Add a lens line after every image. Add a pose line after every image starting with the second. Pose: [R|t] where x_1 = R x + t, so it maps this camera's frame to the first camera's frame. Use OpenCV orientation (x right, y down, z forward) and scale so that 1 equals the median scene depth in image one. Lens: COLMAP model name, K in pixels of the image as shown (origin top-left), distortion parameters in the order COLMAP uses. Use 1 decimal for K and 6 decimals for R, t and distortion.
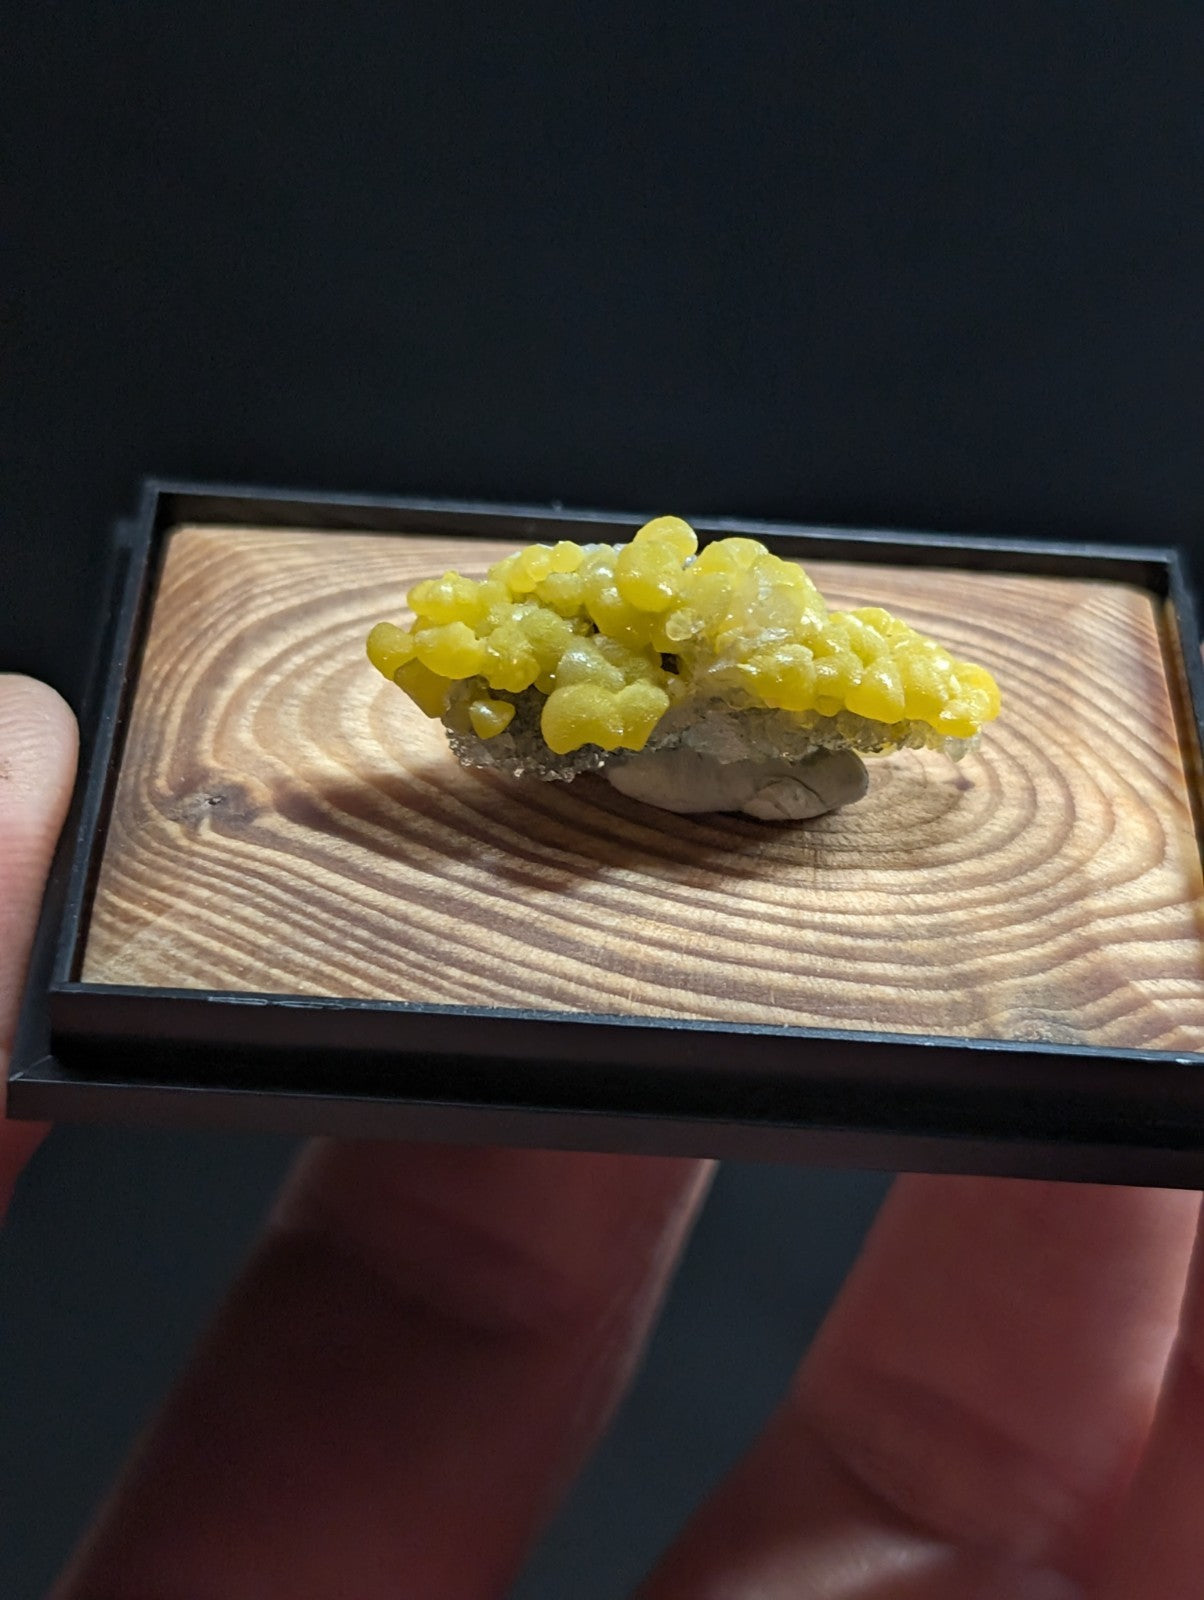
lens RADIAL K [[3220.9, 0, 602.0], [0, 3220.9, 800.0], [0, 0, 1]] dist [0.186680, -0.191940]
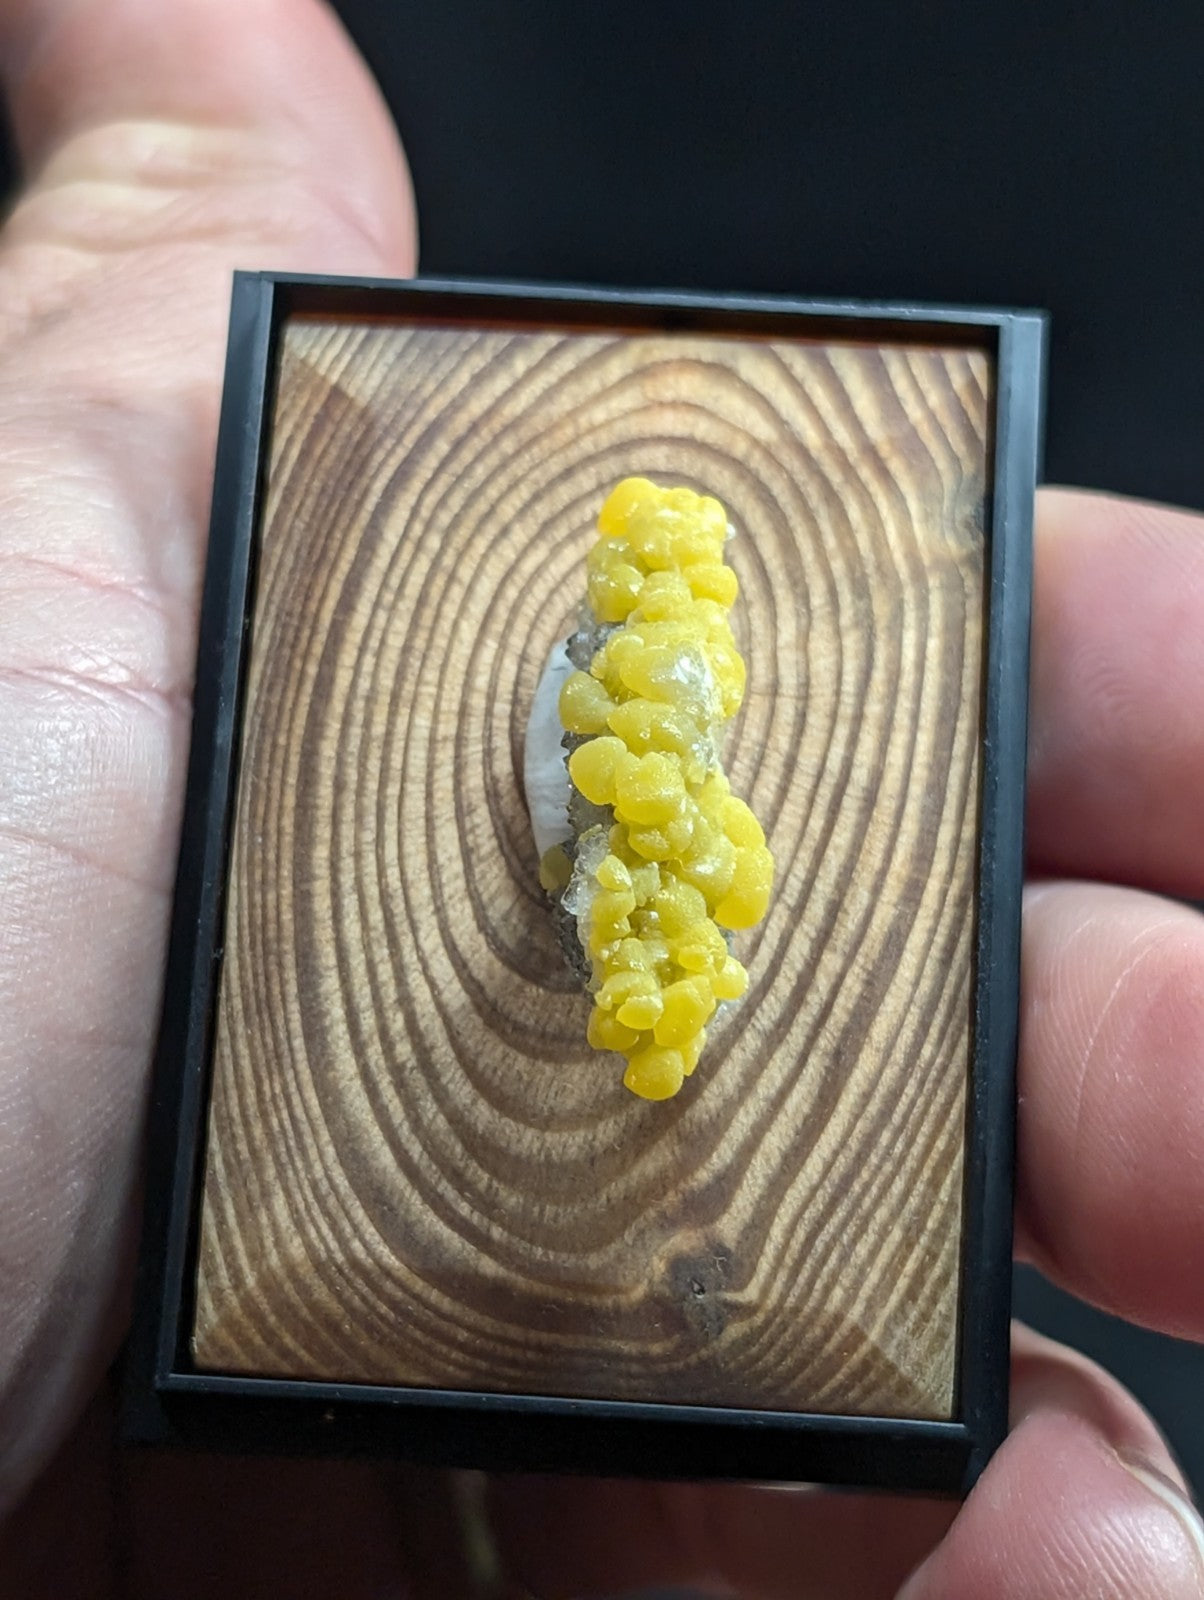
lens RADIAL K [[4155.1, 0, 602.0], [0, 4155.1, 800.0], [0, 0, 1]] dist [0.192398, -0.163005]
pose [[0.048630, -0.973927, 0.221590, -0.258874], [0.676403, 0.195349, 0.710154, -0.942558], [-0.734925, 0.115349, 0.668266, 0.183467]]
